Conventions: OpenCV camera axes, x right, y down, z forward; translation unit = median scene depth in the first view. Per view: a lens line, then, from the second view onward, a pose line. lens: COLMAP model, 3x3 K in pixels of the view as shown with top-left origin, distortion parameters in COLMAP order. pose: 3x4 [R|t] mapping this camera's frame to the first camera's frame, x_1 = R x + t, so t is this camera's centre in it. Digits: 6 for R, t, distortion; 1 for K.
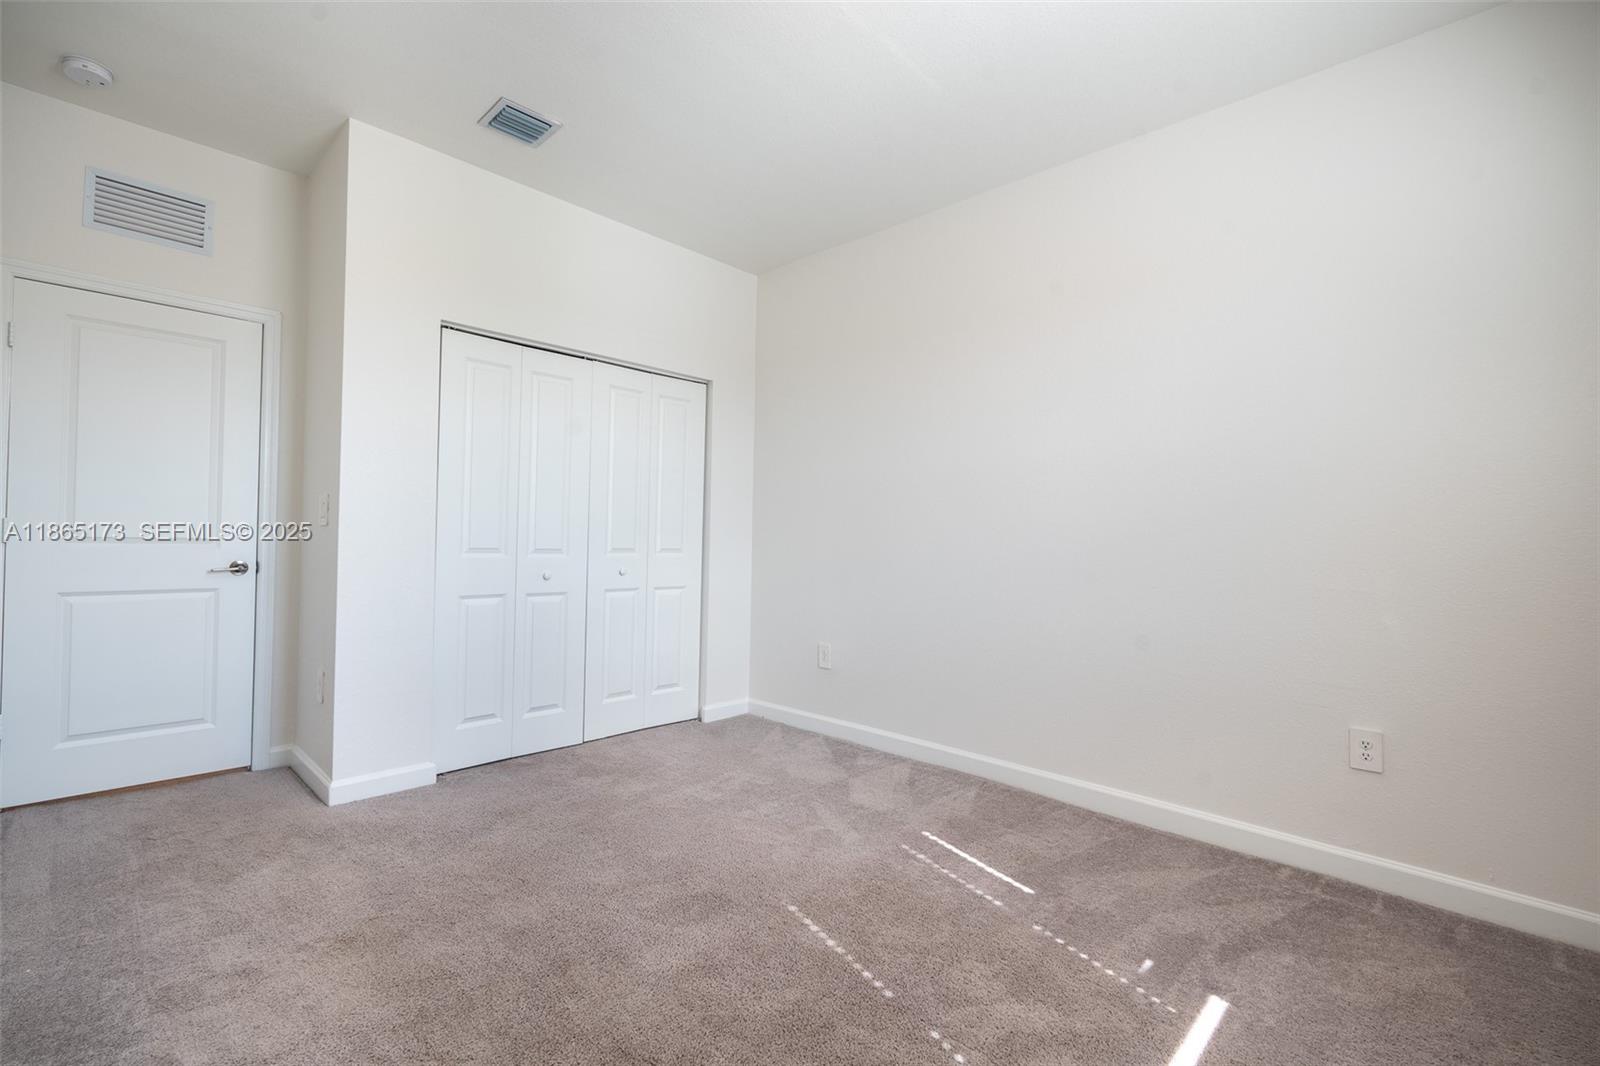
lens RADIAL K [[701.2, 0, 800.0], [0, 701.2, 533.0], [0, 0, 1]] dist [-0.003455, 0.000748]
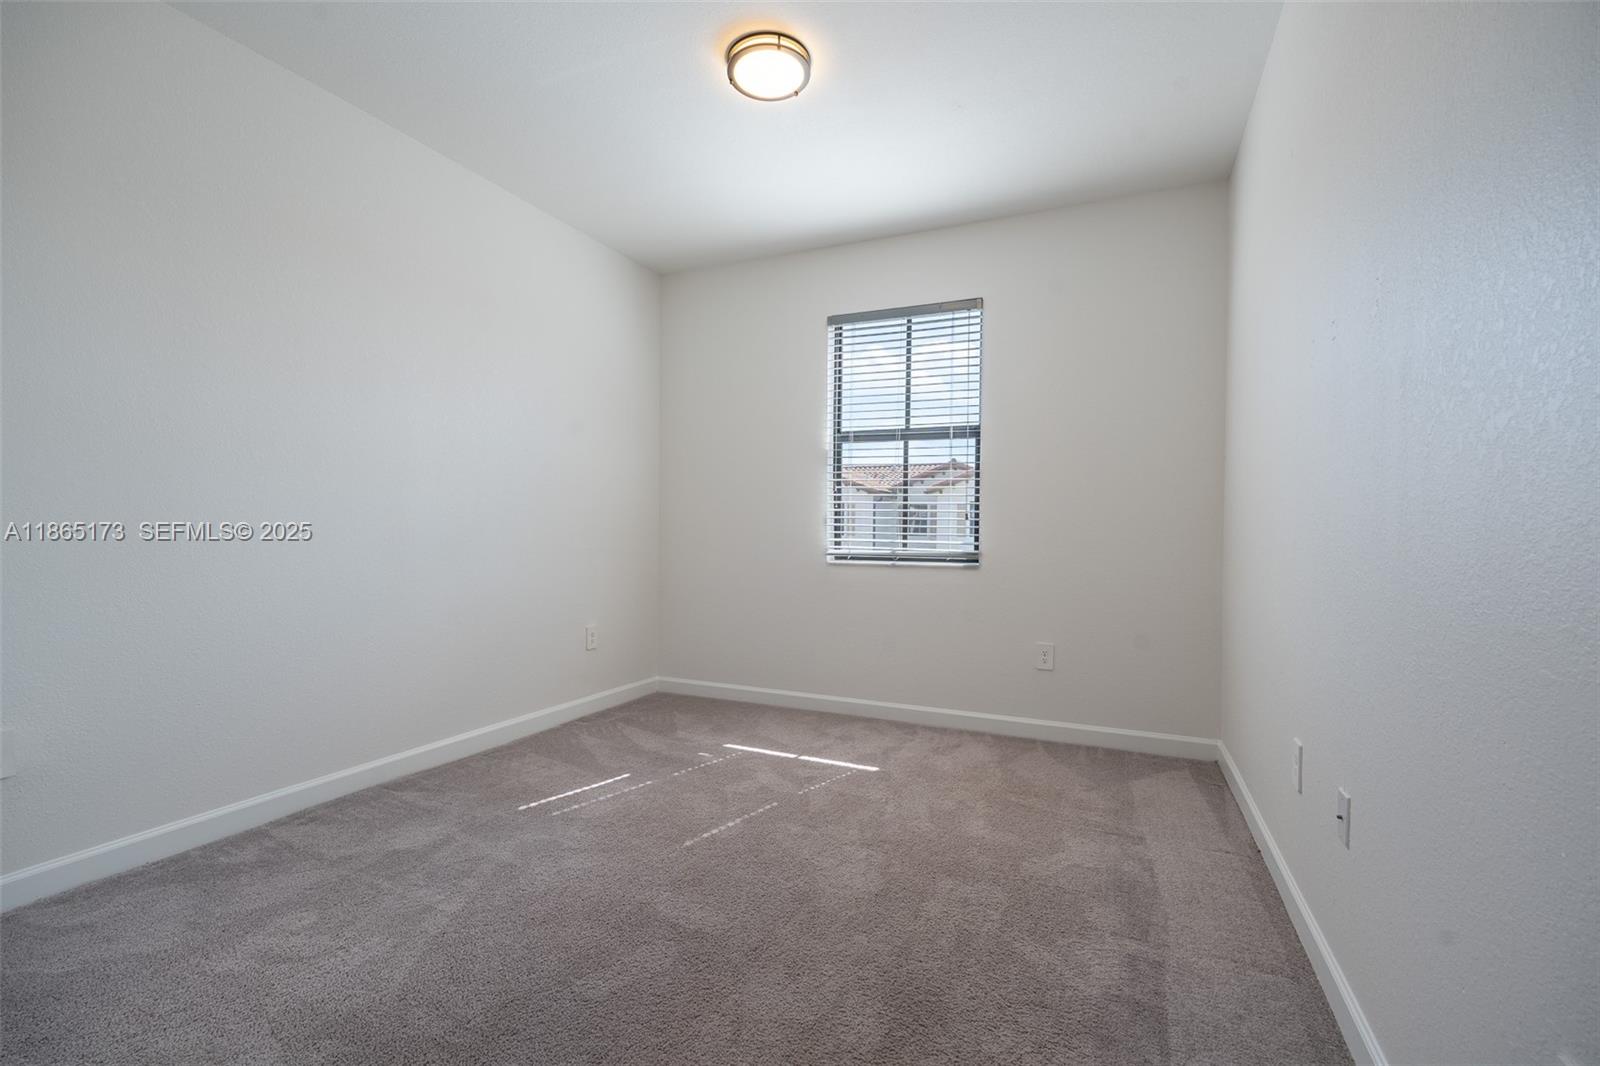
lens RADIAL K [[701.2, 0, 800.0], [0, 701.2, 533.0], [0, 0, 1]] dist [-0.003455, 0.000748]
pose [[-0.333330, -0.025269, 0.942471, -0.987033], [-0.022898, 0.999563, 0.018702, 0.002644], [-0.942532, -0.015346, -0.333763, 1.056853]]
